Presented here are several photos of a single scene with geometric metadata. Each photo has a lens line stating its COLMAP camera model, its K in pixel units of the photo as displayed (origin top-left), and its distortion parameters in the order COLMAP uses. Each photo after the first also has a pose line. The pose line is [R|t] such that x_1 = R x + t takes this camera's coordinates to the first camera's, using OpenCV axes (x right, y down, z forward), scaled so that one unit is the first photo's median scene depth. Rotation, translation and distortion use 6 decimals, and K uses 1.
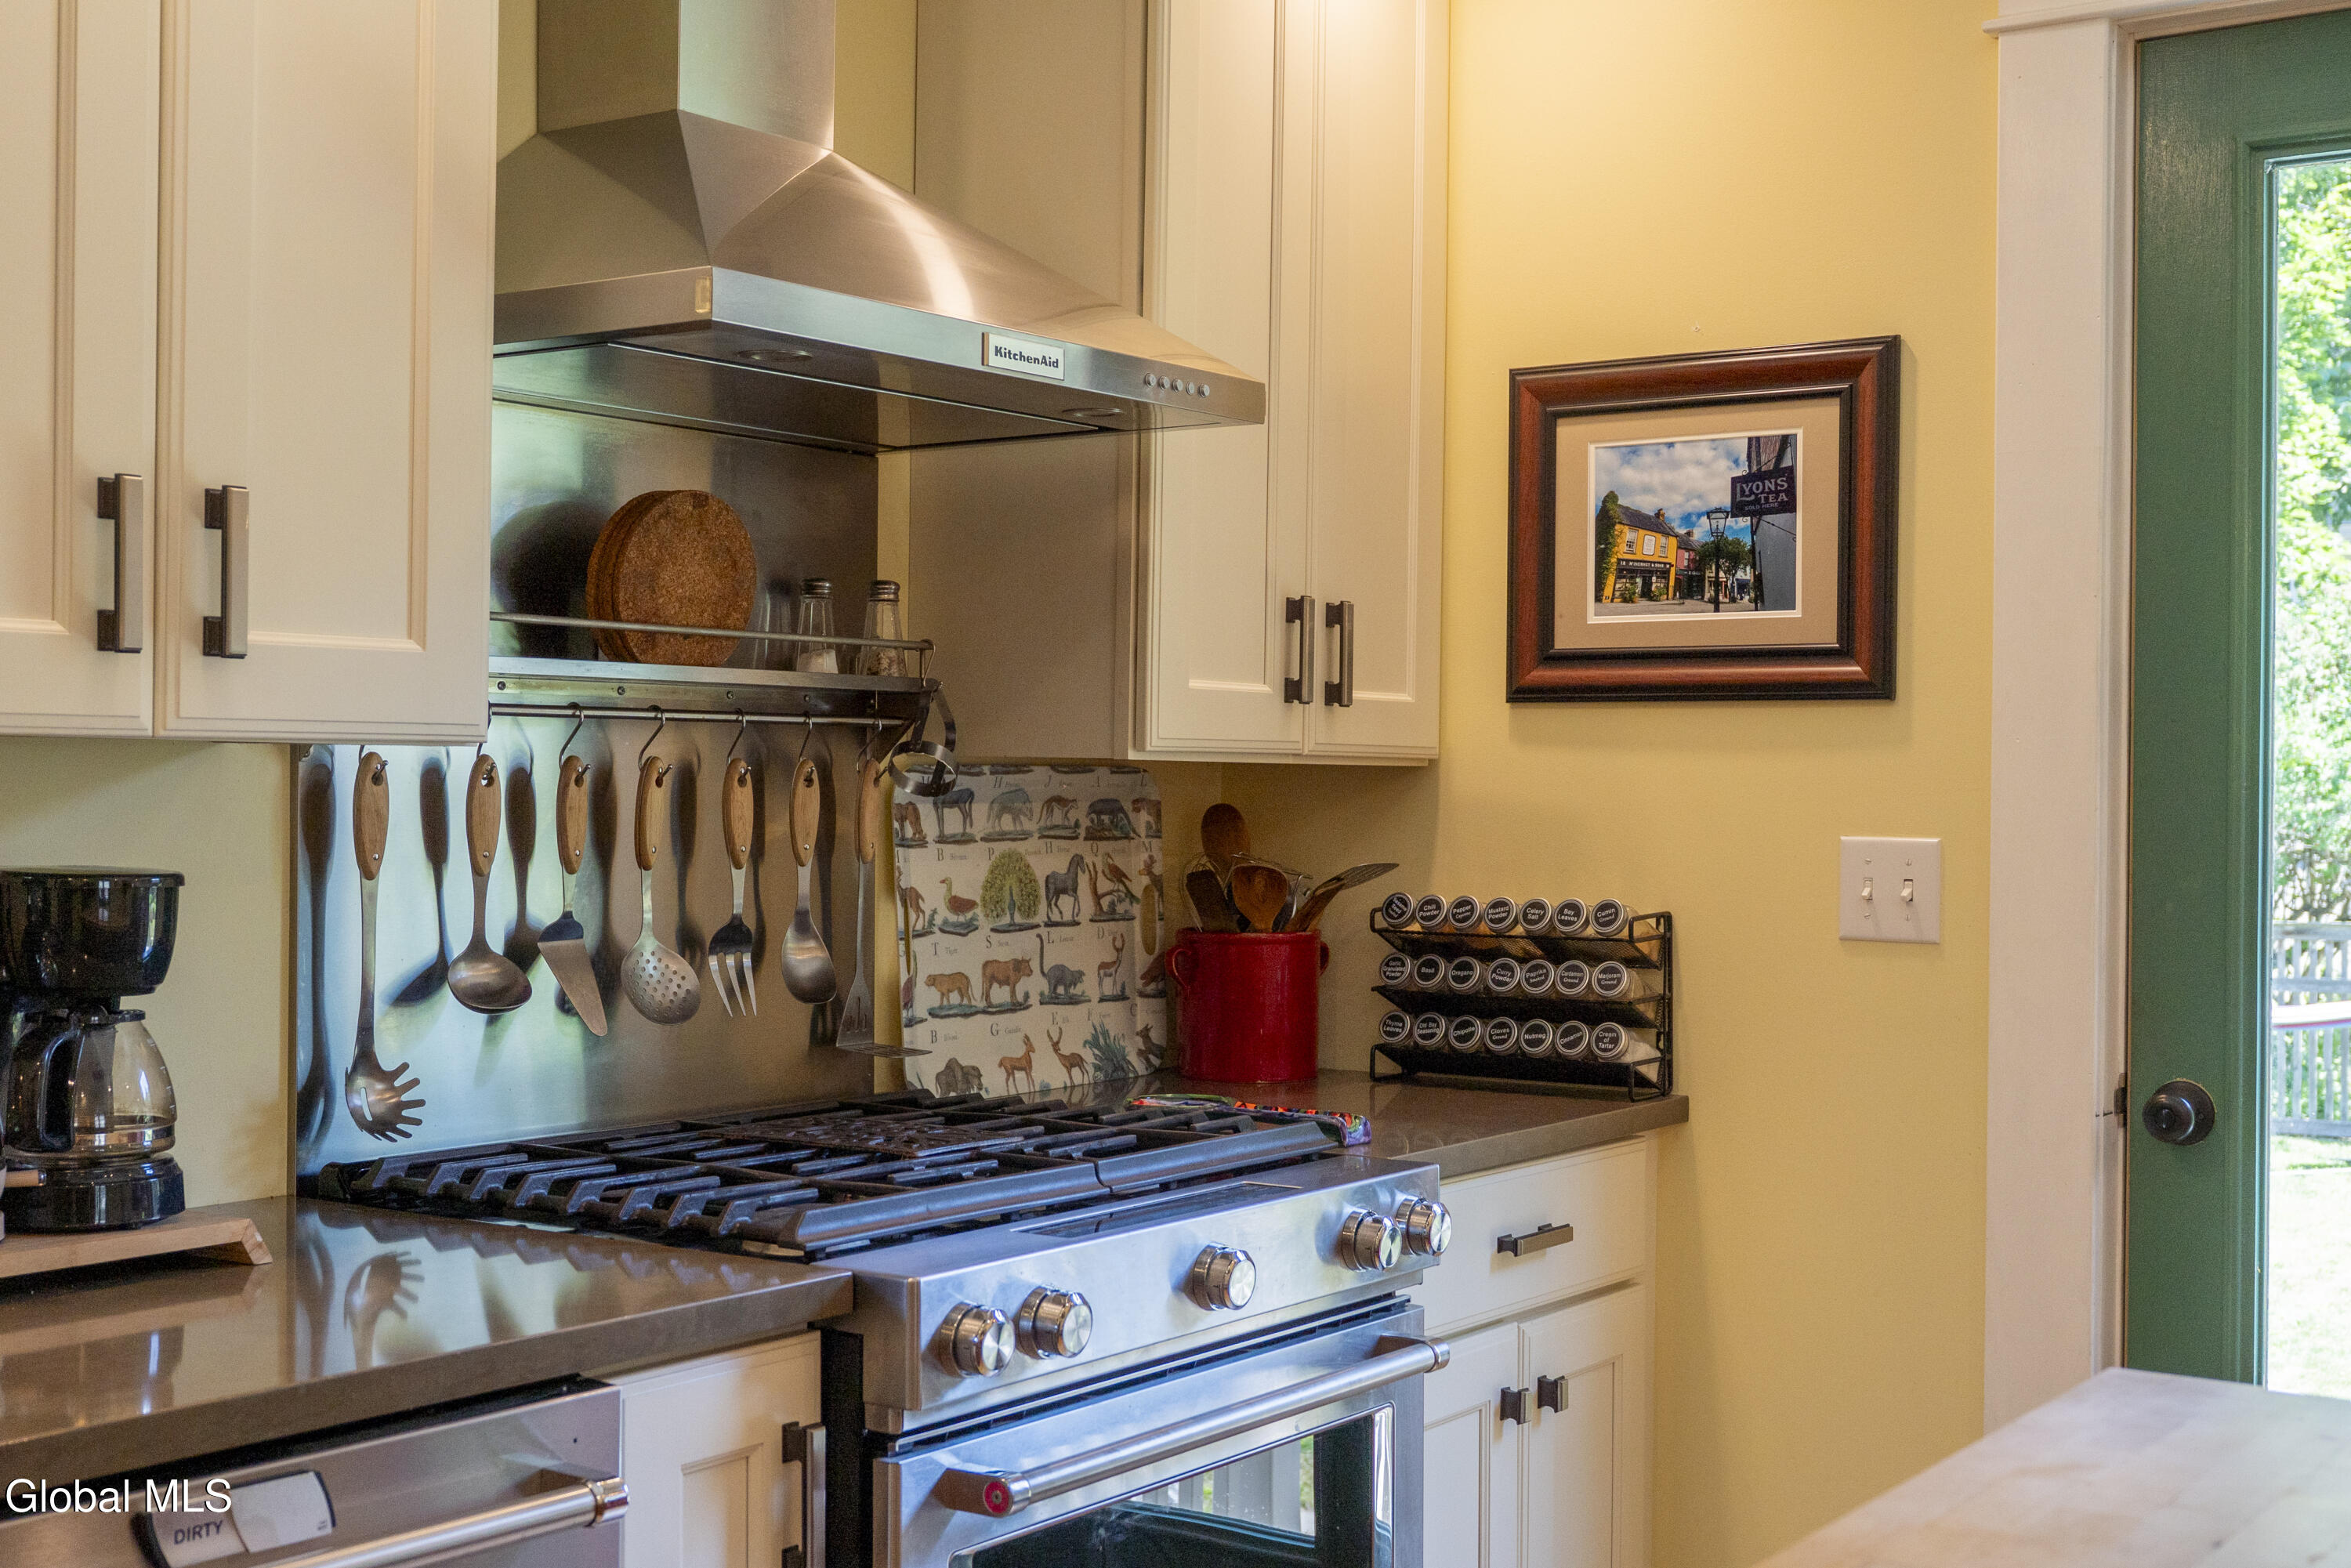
lens RADIAL K [[2785.9, 0, 1180.4], [0, 2785.9, 789.0], [0, 0, 1]] dist [0.009198, 0.000000]
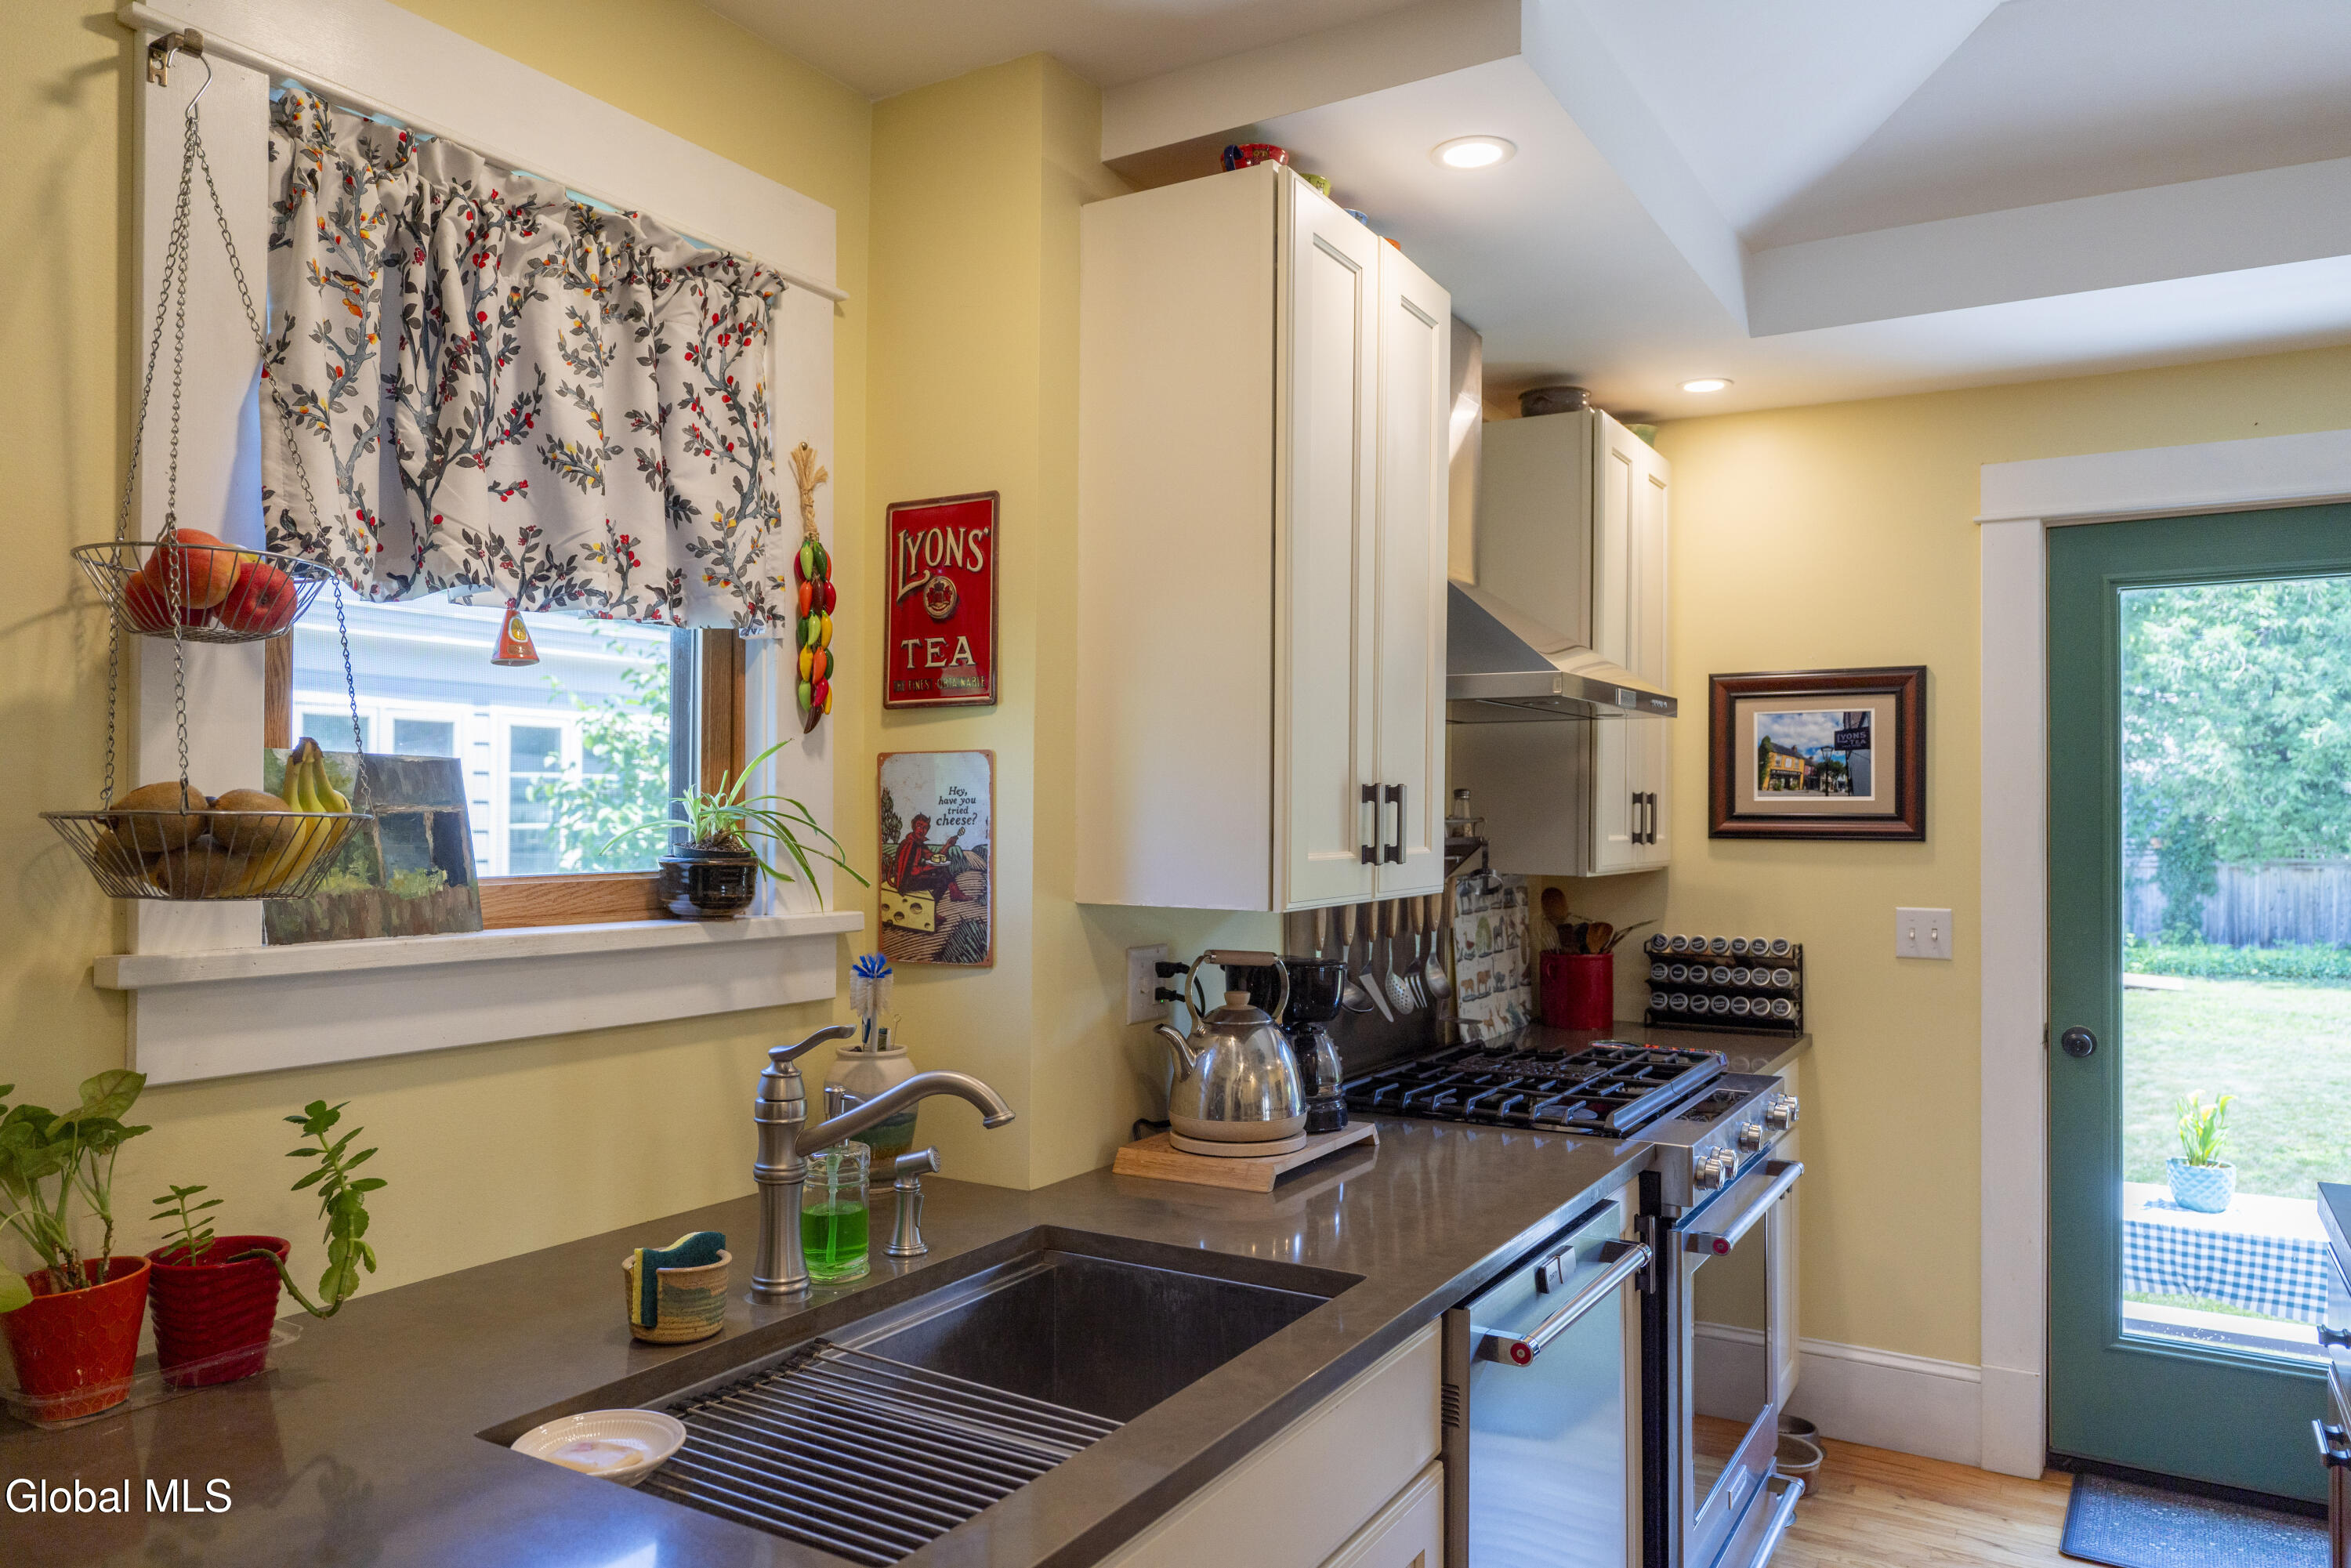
lens RADIAL K [[1587.6, 0, 1167.5], [0, 1587.6, 789.3], [0, 0, 1]] dist [-0.006141, -0.000140]
pose [[0.997673, -0.003737, 0.068085, -0.388191], [0.004818, 0.999865, -0.015729, -0.055617], [-0.068017, 0.016020, 0.997556, -0.134626]]
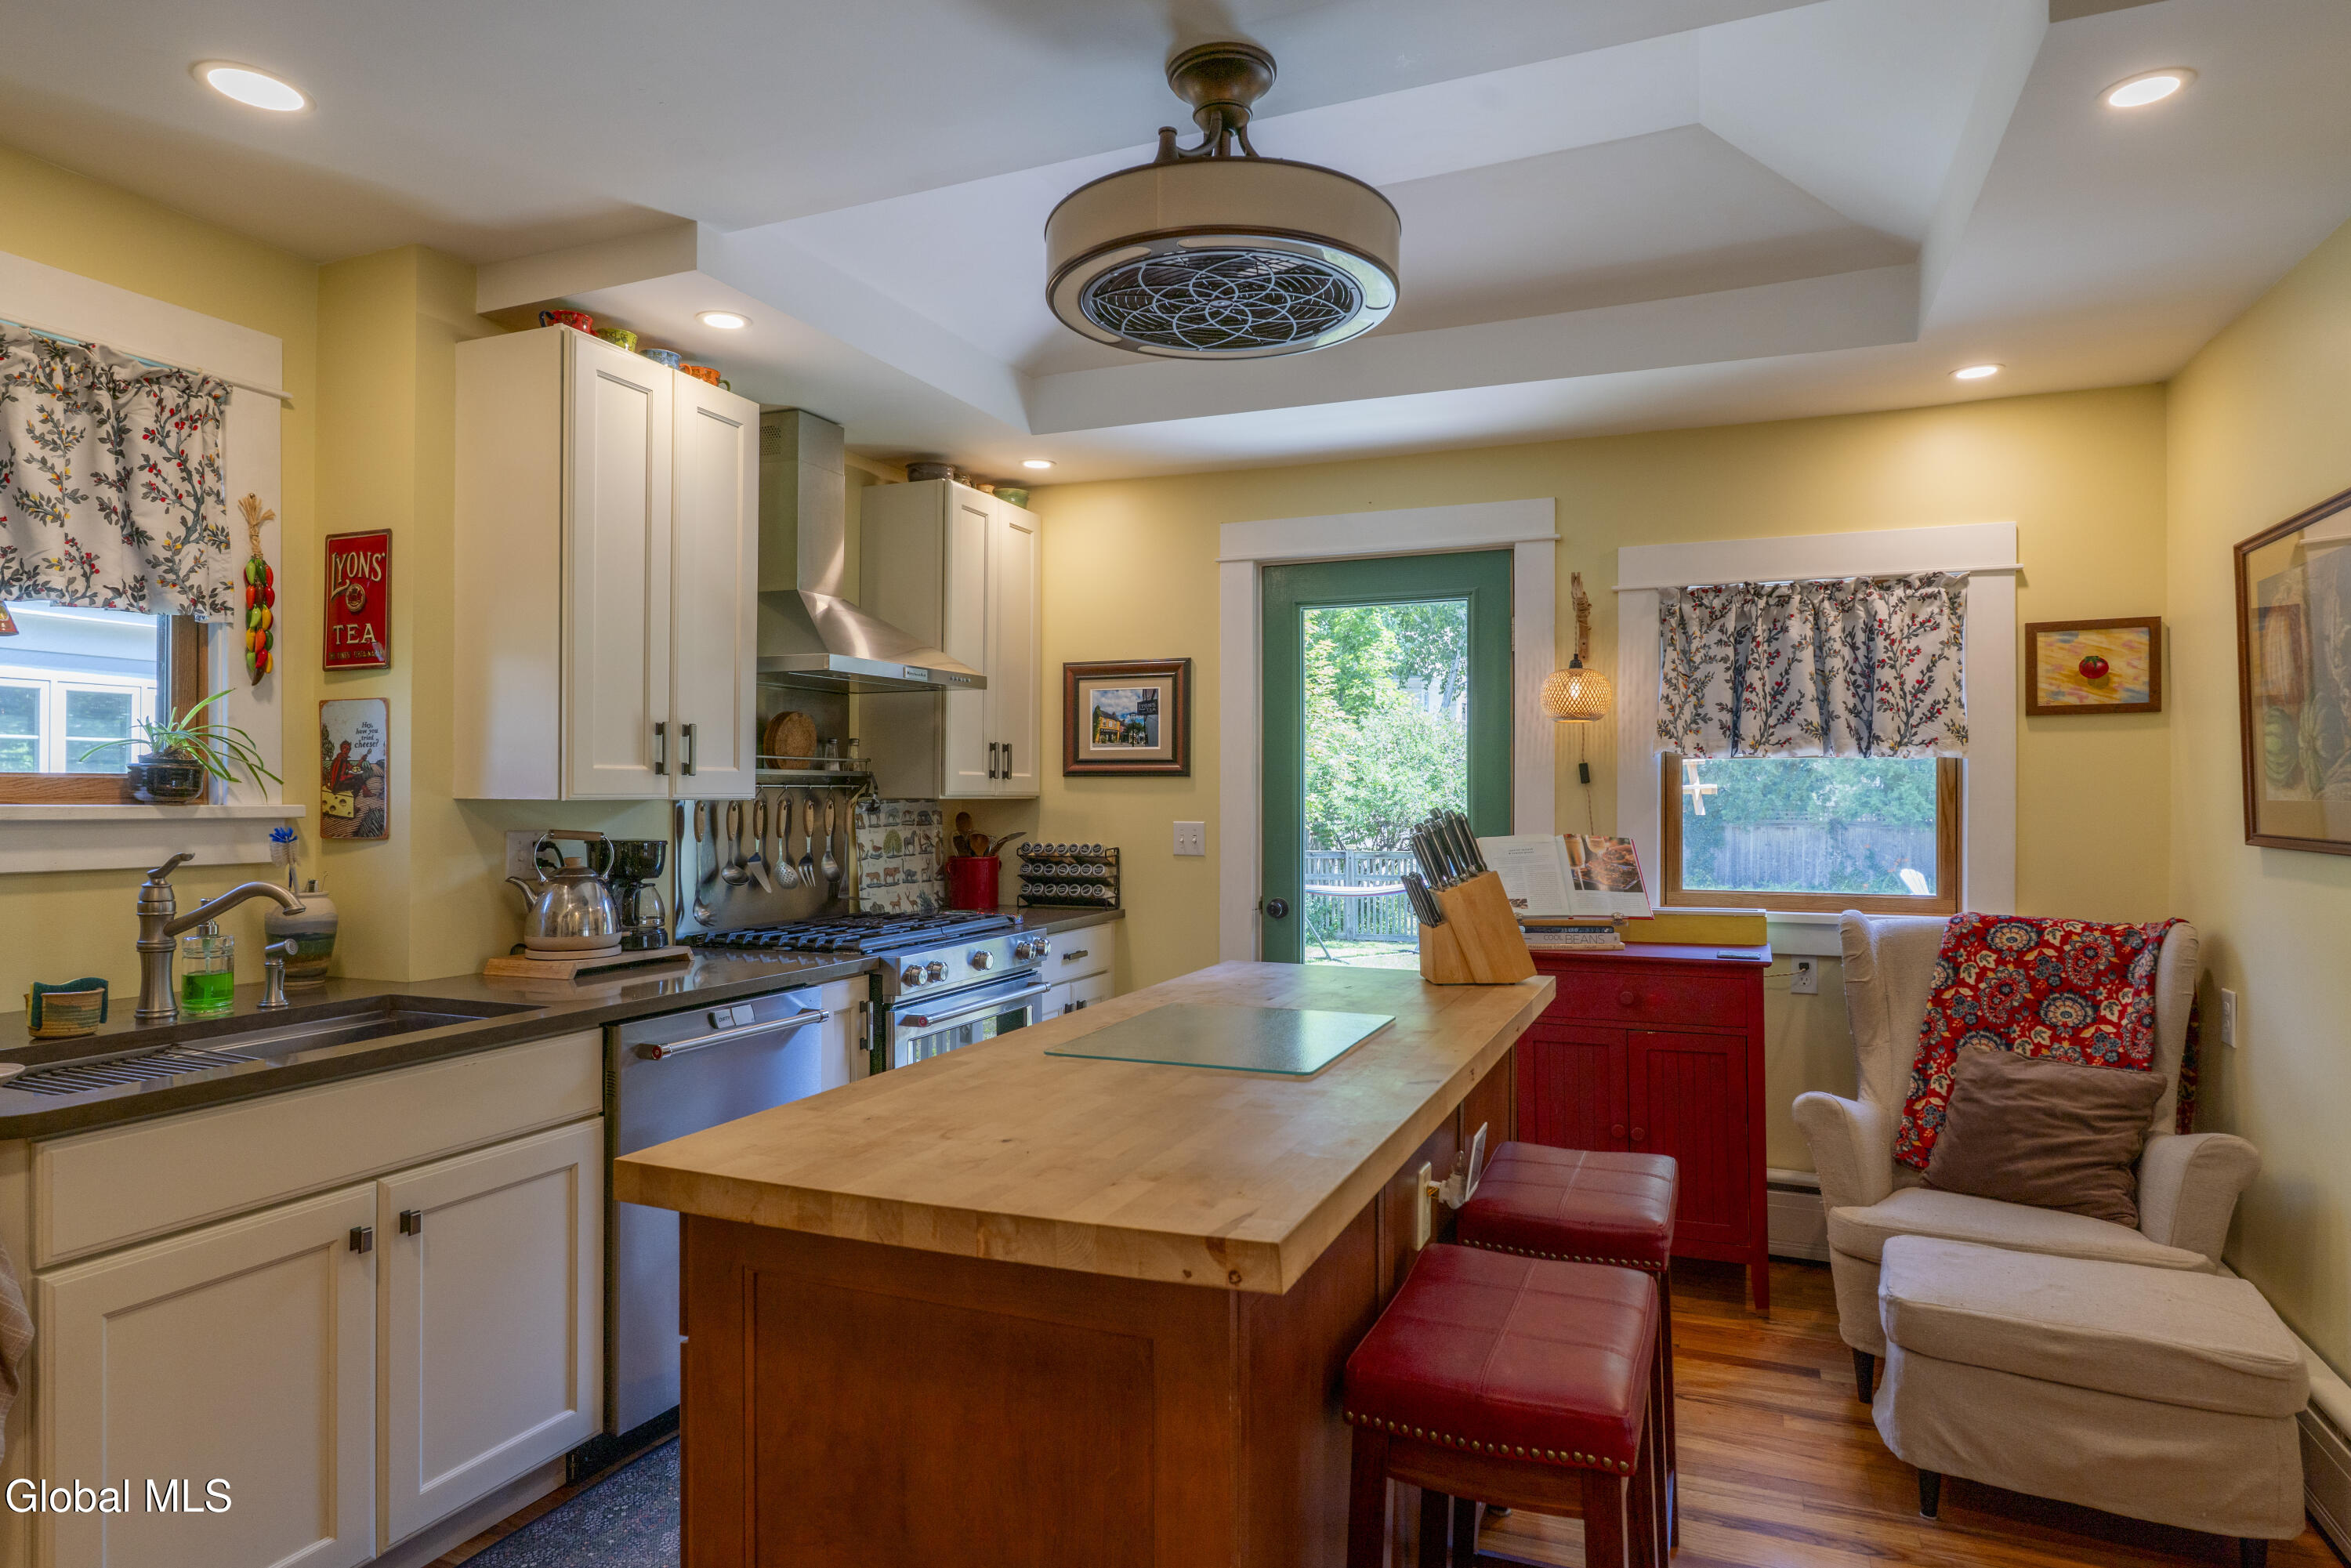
lens RADIAL K [[1344.8, 0, 1172.3], [0, 1344.8, 789.6], [0, 0, 1]] dist [-0.007246, 0.001454]
pose [[0.977340, -0.006718, 0.211571, -0.076478], [0.007604, 0.999965, -0.003375, -0.013164], [-0.211541, 0.004907, 0.977357, -0.445373]]
